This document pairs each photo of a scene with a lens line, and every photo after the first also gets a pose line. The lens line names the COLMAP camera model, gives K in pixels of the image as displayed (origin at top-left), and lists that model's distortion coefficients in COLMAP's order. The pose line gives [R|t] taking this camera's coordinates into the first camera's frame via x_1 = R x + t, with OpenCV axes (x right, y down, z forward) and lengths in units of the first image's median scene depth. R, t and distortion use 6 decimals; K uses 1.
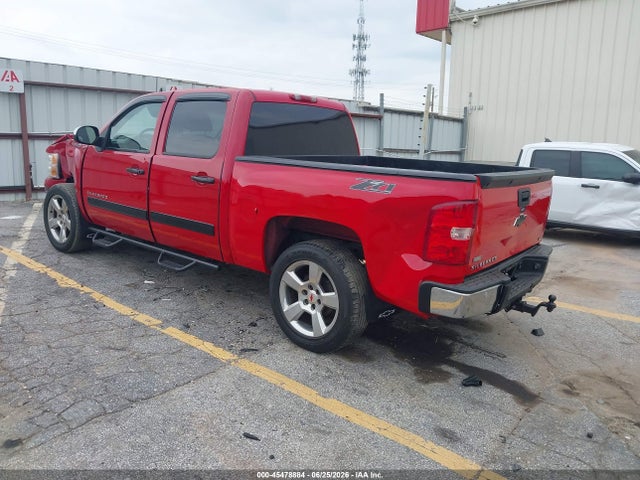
lens RADIAL K [[478.7, 0, 320.0], [0, 478.7, 240.0], [0, 0, 1]] dist [0.003763, -0.000032]
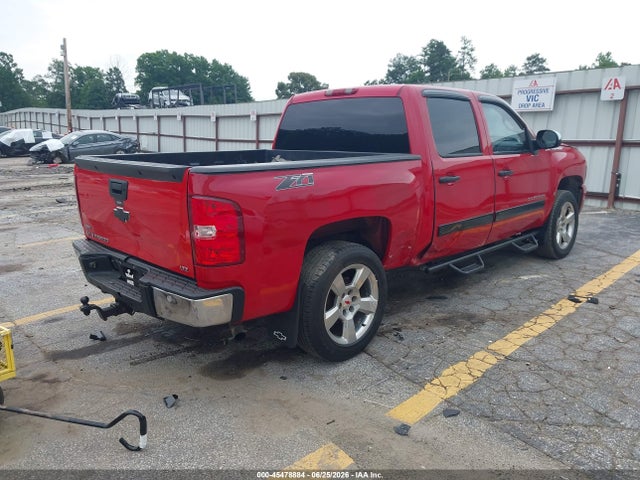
lens RADIAL K [[503.9, 0, 320.0], [0, 503.9, 240.0], [0, 0, 1]] dist [-0.013325, -0.004901]
pose [[-0.093076, 0.168144, -0.981358, 0.494231], [-0.213974, 0.959229, 0.184647, -0.091153], [0.972395, 0.227171, -0.053302, 0.535947]]
